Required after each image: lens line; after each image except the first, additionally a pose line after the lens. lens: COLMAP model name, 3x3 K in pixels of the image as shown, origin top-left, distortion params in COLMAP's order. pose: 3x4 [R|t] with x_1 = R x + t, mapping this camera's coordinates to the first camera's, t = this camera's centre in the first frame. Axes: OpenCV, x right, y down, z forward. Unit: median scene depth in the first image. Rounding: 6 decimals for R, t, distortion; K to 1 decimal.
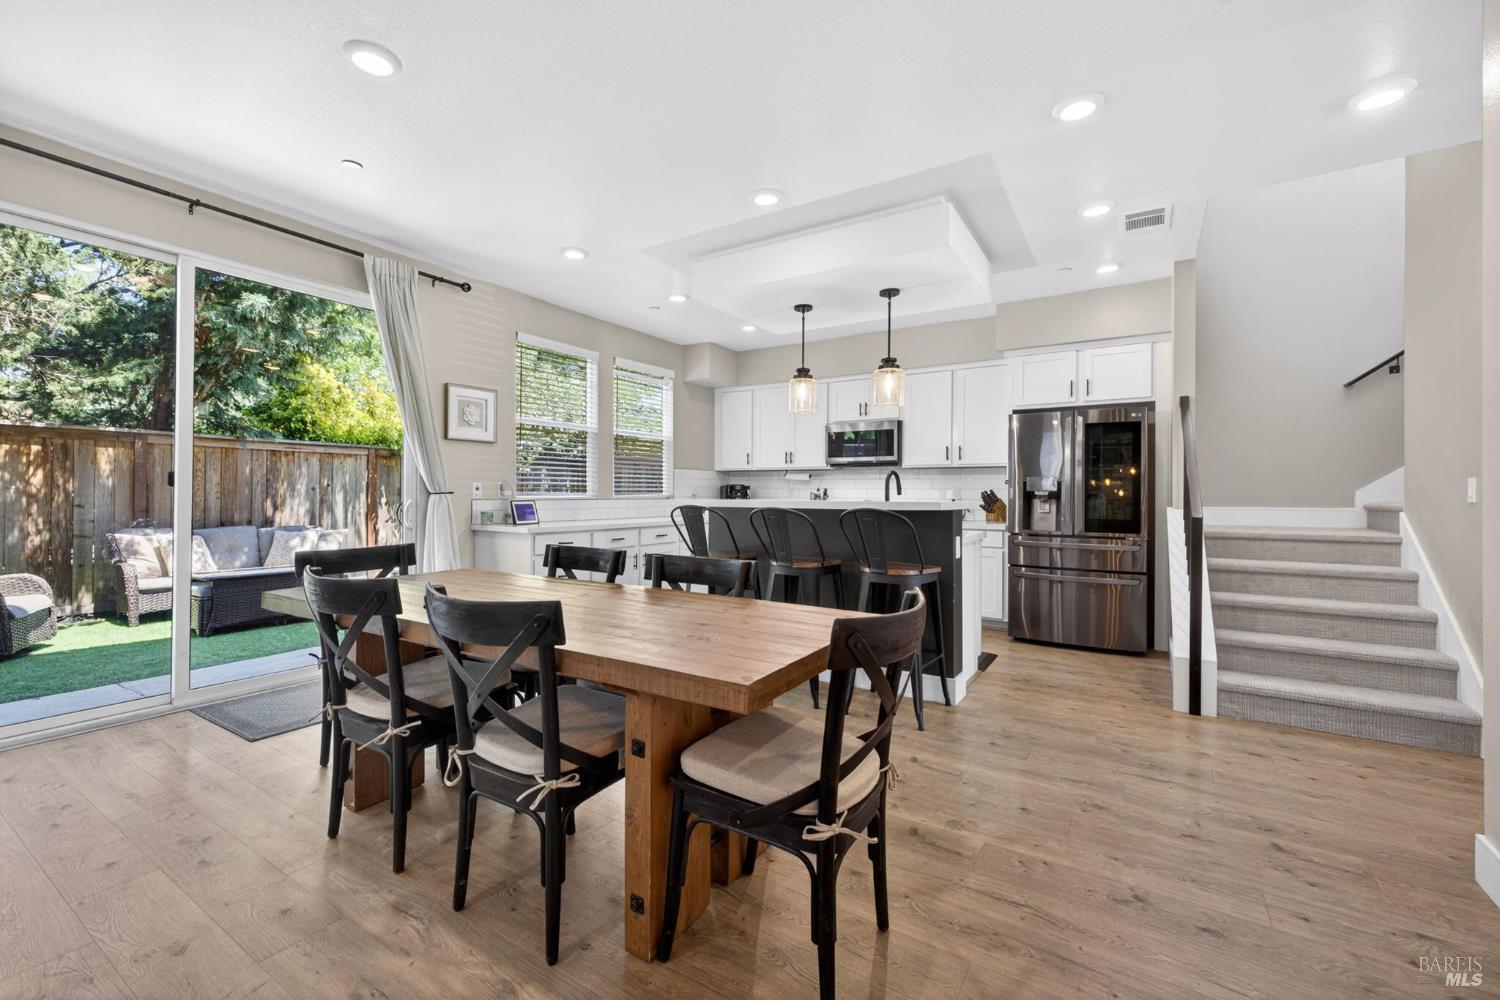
lens RADIAL K [[625.6, 0, 746.4], [0, 625.6, 494.8], [0, 0, 1]] dist [0.005894, -0.002043]
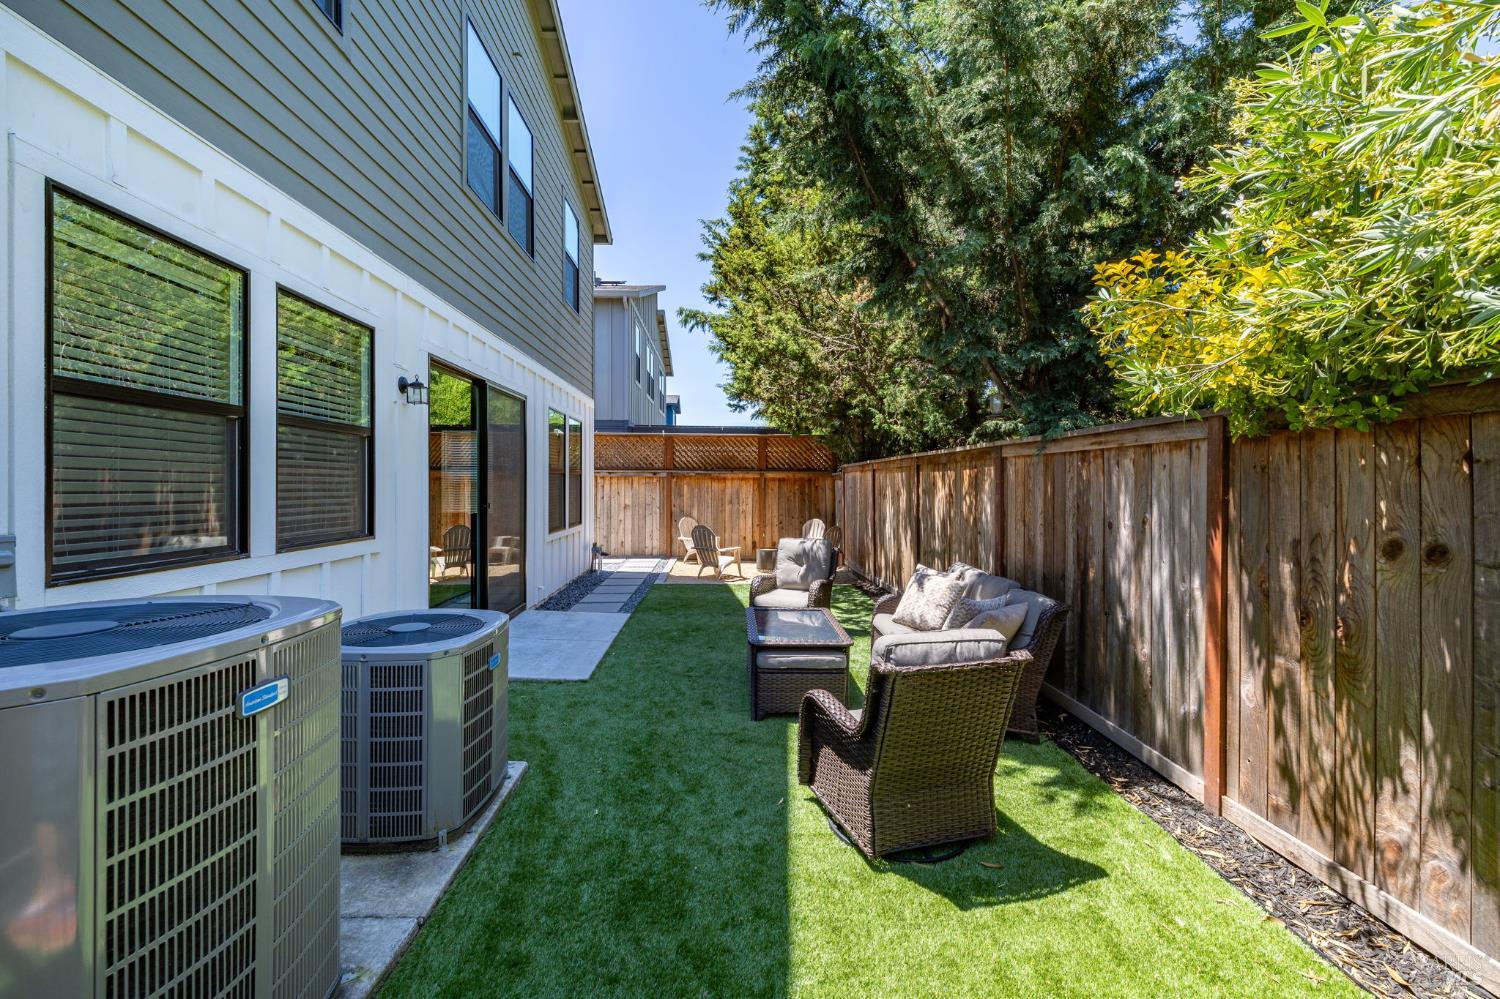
lens RADIAL K [[625.6, 0, 750.9], [0, 625.6, 485.3], [0, 0, 1]] dist [0.005894, -0.002043]
pose [[-0.823115, 0.004426, -0.567857, -0.359125], [0.002567, 0.999988, 0.004073, -0.070403], [0.567869, 0.001895, -0.823117, 2.031975]]
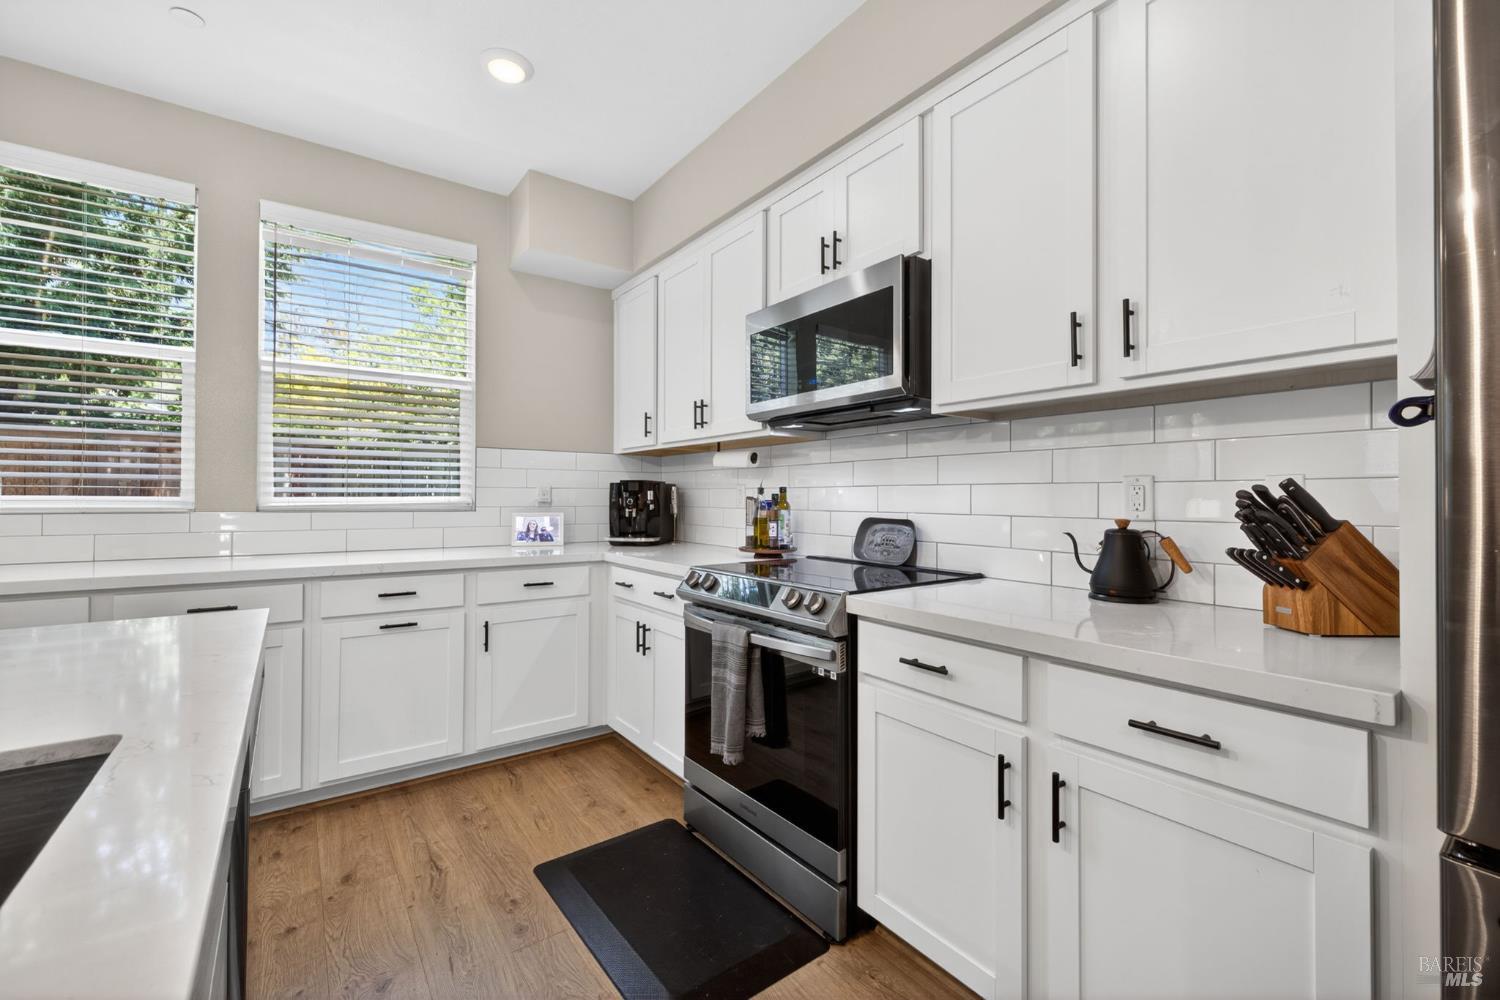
lens RADIAL K [[625.6, 0, 749.9], [0, 625.6, 492.9], [0, 0, 1]] dist [0.005894, -0.002043]
pose [[0.930640, -0.002656, -0.365925, 0.357048], [-0.002911, 0.999888, -0.014660, -0.000453], [0.365923, 0.014709, 0.930529, 0.880003]]
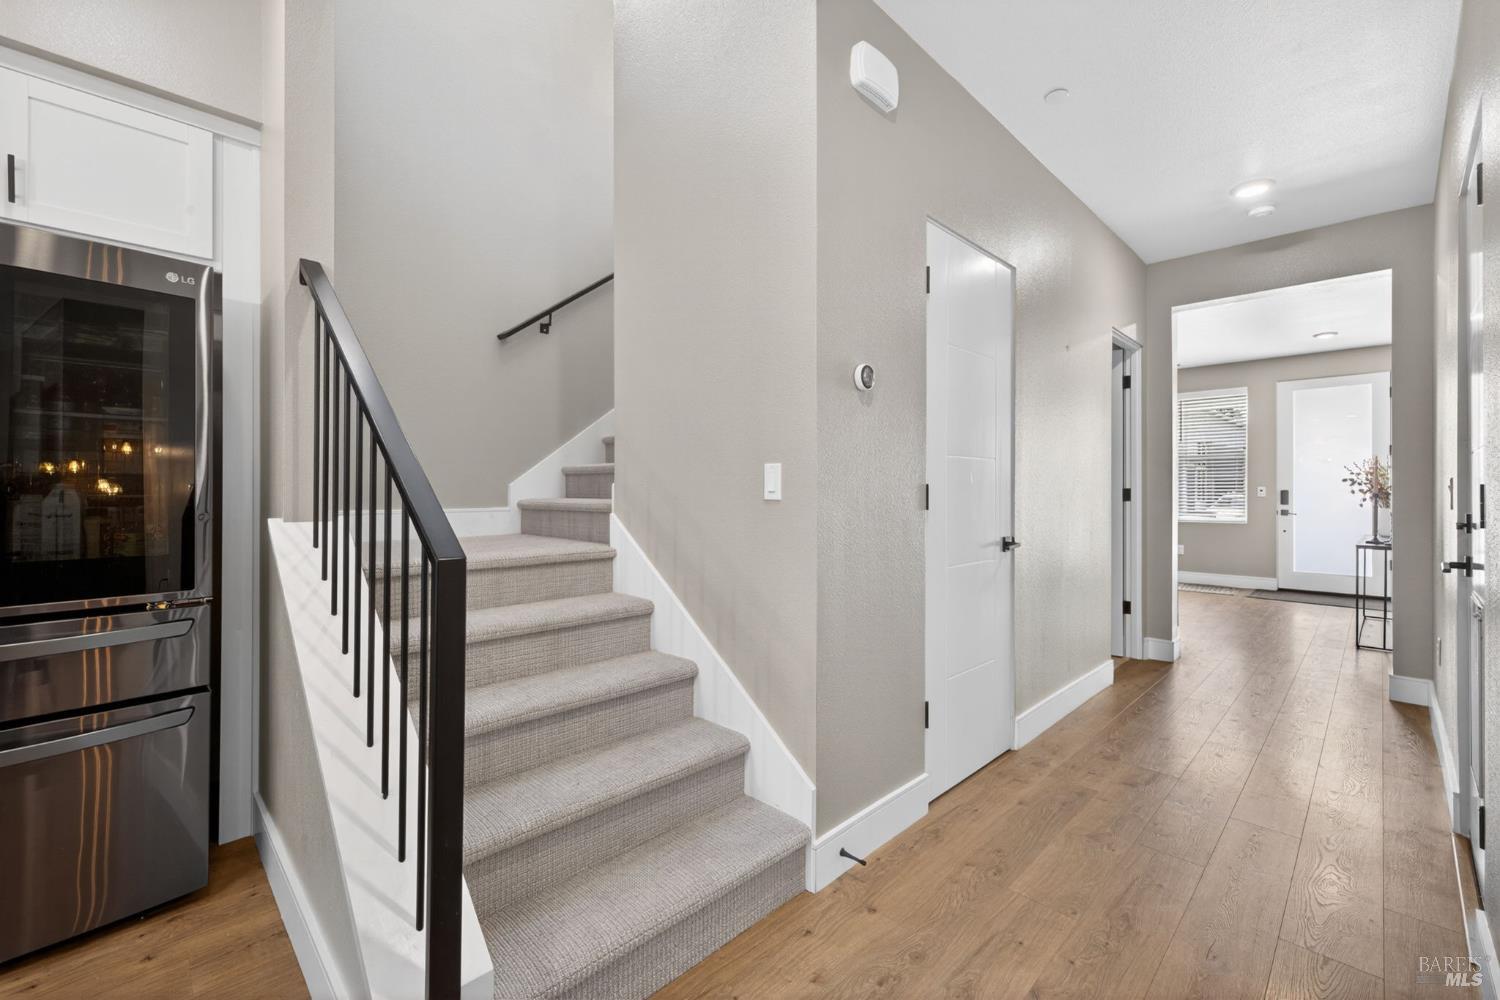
lens RADIAL K [[625.6, 0, 745.3], [0, 625.6, 492.1], [0, 0, 1]] dist [0.005894, -0.002043]
pose [[0.228450, -0.003927, 0.973548, 0.306506], [-0.000157, 0.999992, 0.004071, 0.000892], [-0.973556, -0.001083, 0.228448, 0.540967]]
